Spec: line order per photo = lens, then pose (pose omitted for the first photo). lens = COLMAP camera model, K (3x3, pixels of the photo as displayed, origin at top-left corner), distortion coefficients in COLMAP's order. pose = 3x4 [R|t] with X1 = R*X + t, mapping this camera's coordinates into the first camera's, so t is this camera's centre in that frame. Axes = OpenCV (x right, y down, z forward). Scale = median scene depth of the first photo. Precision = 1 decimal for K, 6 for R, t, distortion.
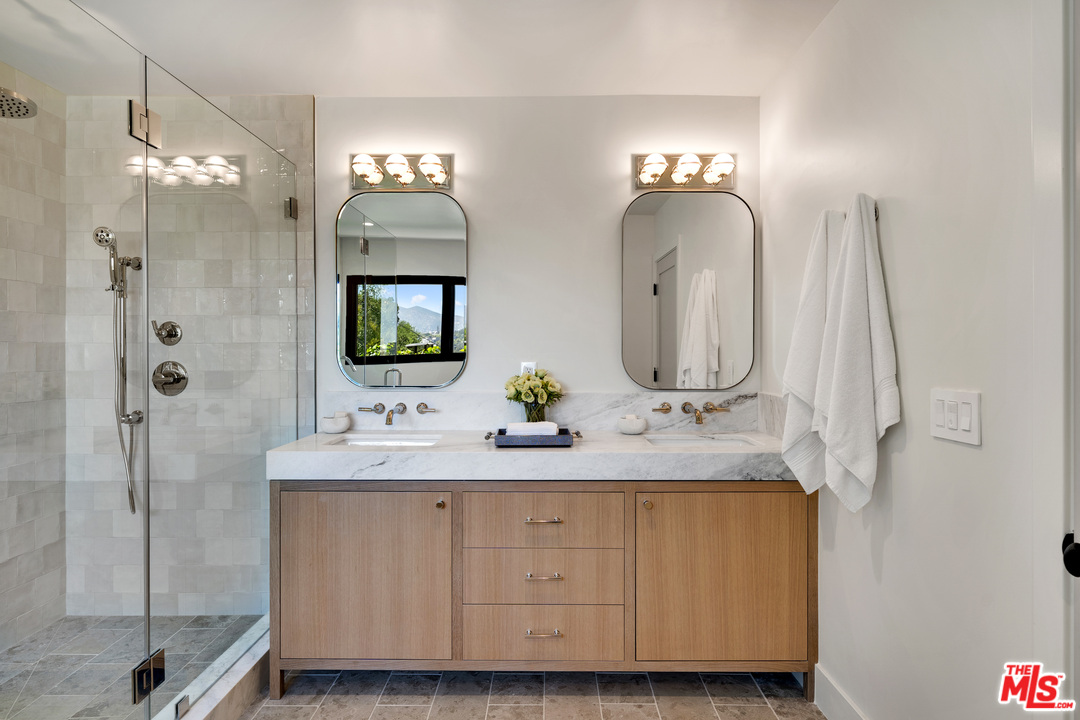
lens RADIAL K [[589.8, 0, 541.5], [0, 589.8, 350.5], [0, 0, 1]] dist [0.001447, 0.000716]
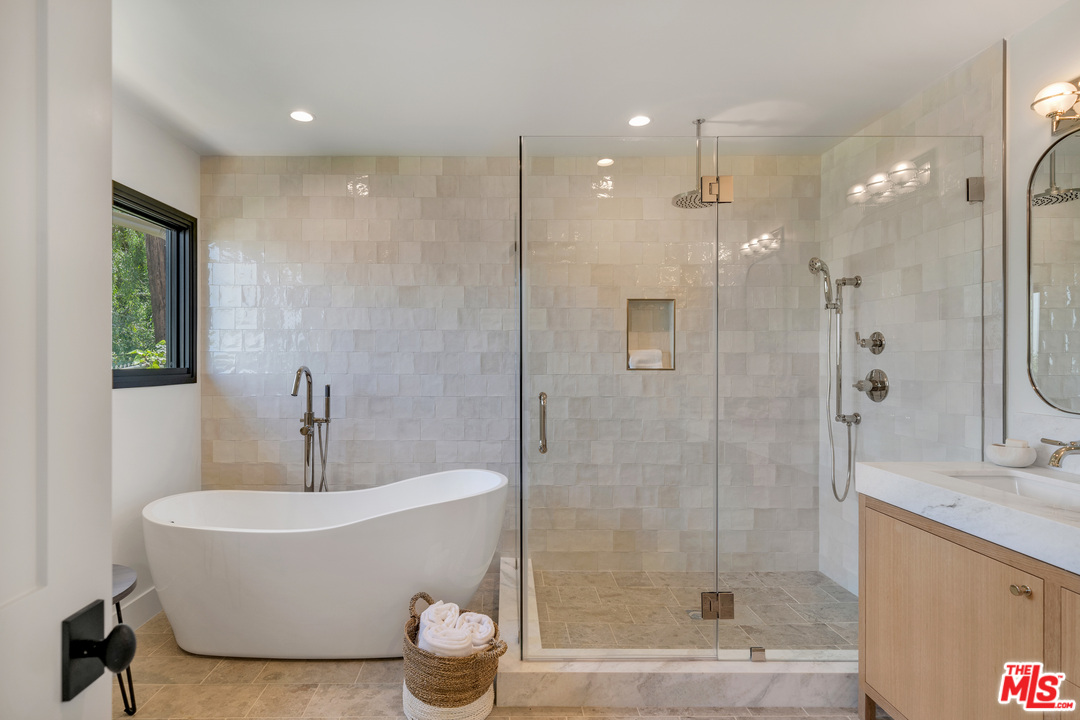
lens RADIAL K [[540.2, 0, 495.8], [0, 540.2, 357.6], [0, 0, 1]] dist [0.000435, -0.000414]
pose [[-0.001738, -0.002514, -0.999995, 0.360147], [-0.001797, 0.999995, -0.002511, 0.000734], [0.999997, 0.001793, -0.001742, 0.334973]]
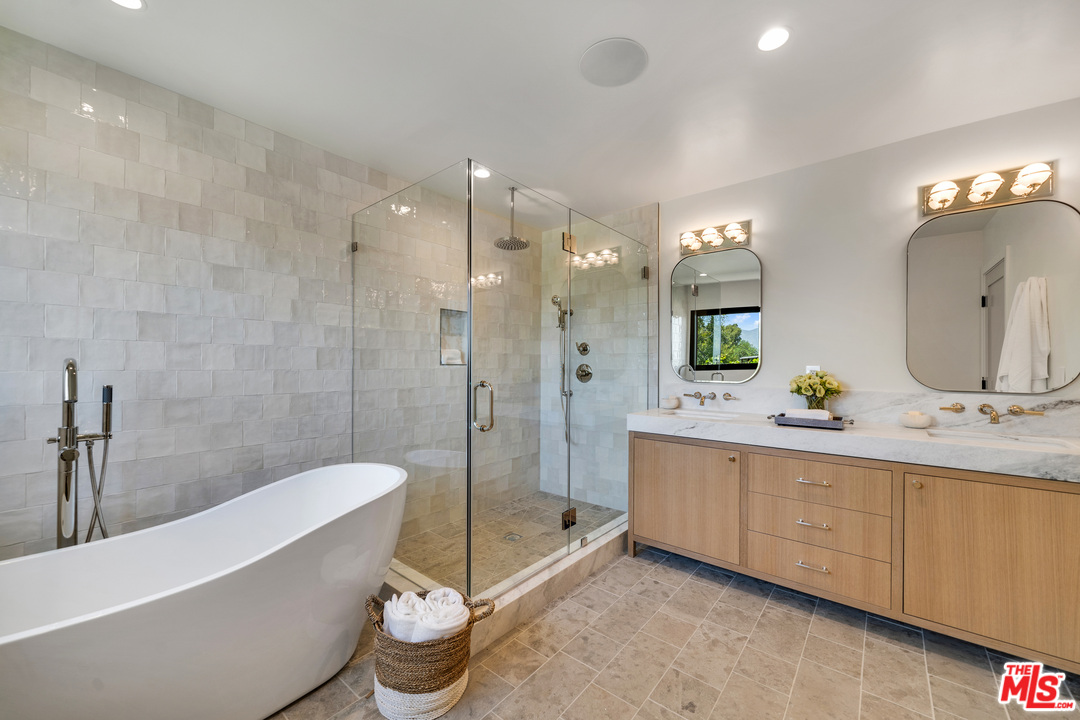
lens RADIAL K [[417.6, 0, 540.0], [0, 417.6, 360.0], [0, 0, 1]] dist [-0.000463, -0.000087]
pose [[0.769934, -0.000707, -0.638123, 0.105773], [-0.006868, 0.999932, -0.009395, 0.020008], [0.638086, 0.011616, 0.769877, -0.102332]]
